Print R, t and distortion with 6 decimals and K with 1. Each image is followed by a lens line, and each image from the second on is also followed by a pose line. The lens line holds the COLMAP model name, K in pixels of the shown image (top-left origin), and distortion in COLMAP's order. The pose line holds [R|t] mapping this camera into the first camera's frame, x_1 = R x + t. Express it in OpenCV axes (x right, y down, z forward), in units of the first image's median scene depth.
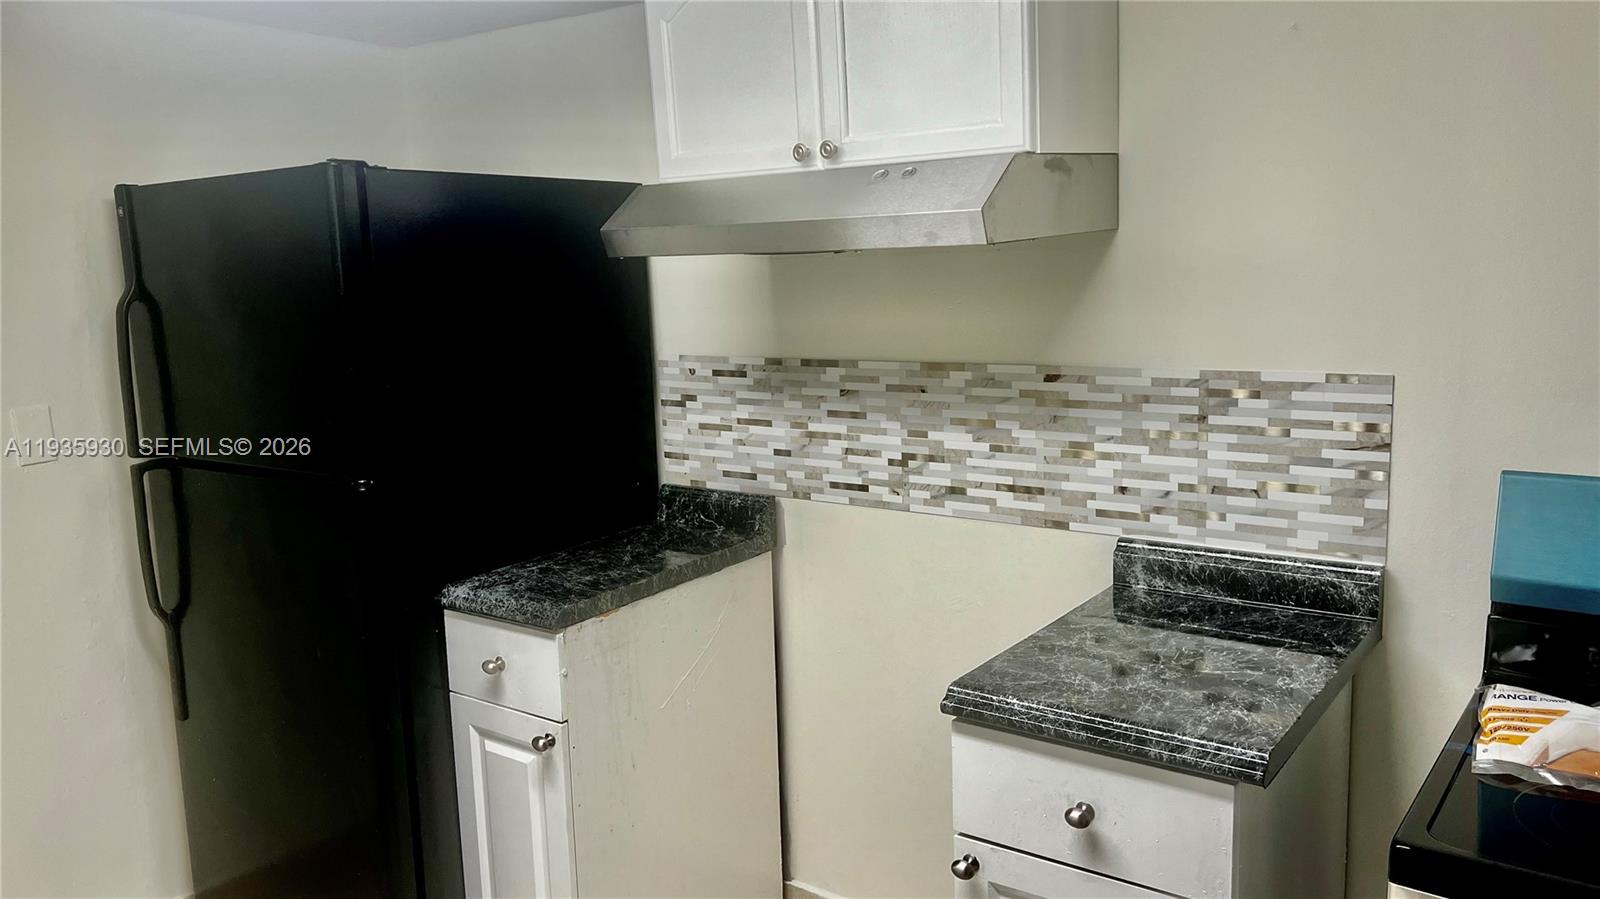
lens RADIAL K [[1197.2, 0, 798.8], [0, 1197.2, 447.7], [0, 0, 1]] dist [0.005025, 0.000370]
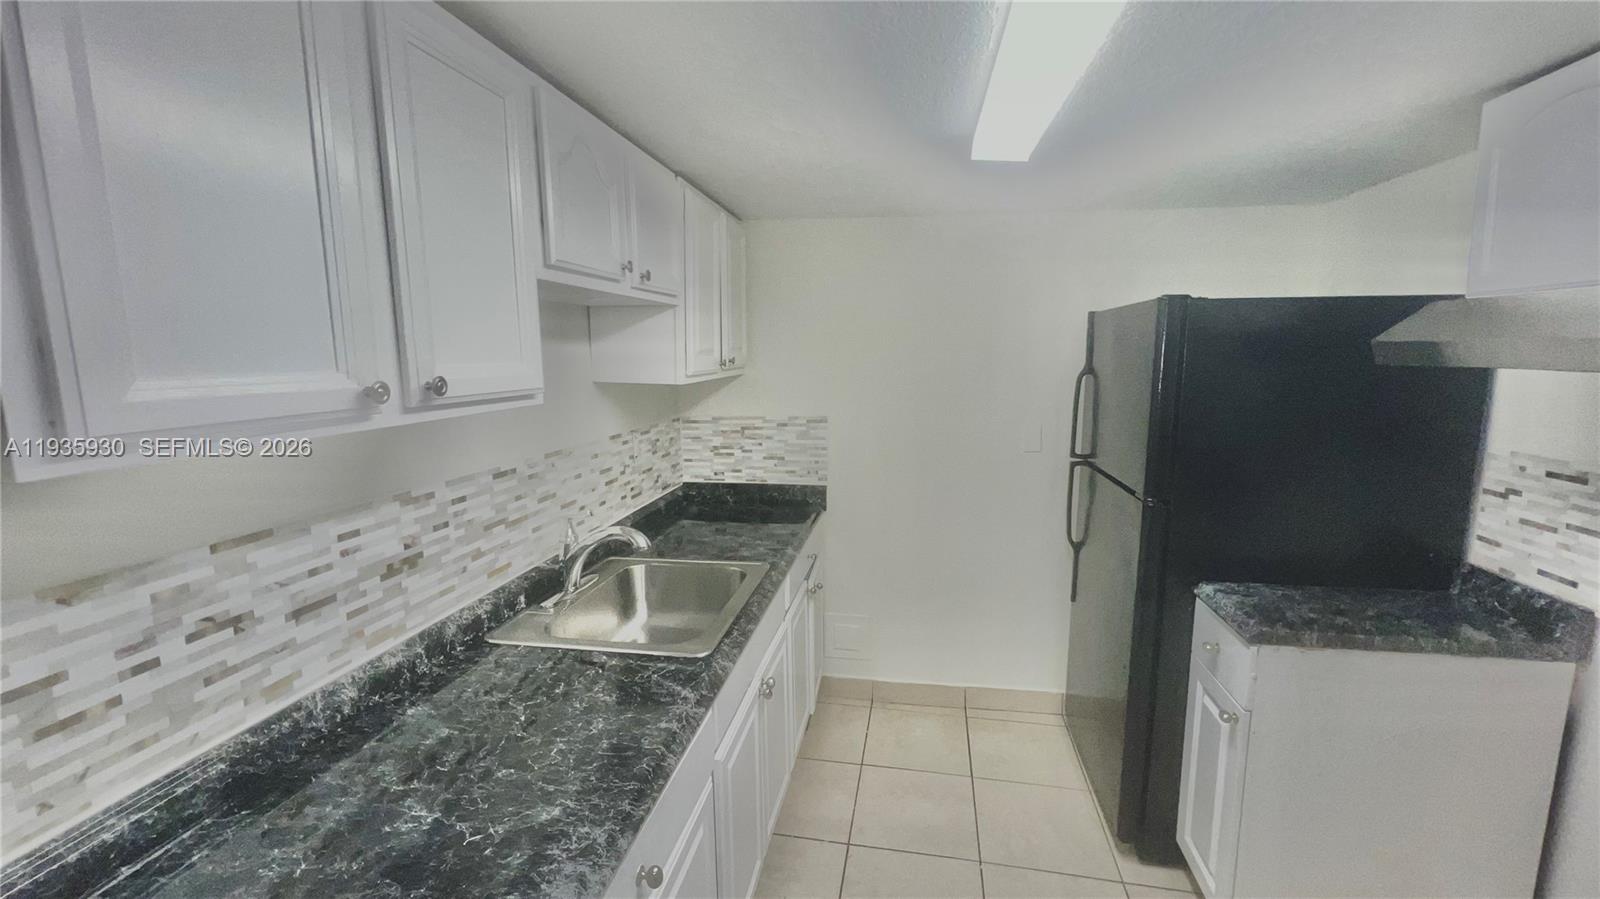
lens RADIAL K [[639.7, 0, 795.6], [0, 639.7, 445.9], [0, 0, 1]] dist [-0.002489, 0.000070]
pose [[0.394733, 0.157427, -0.905209, 0.166452], [-0.137519, 0.984237, 0.111203, -0.058484], [0.908446, 0.080588, 0.410160, 0.187232]]
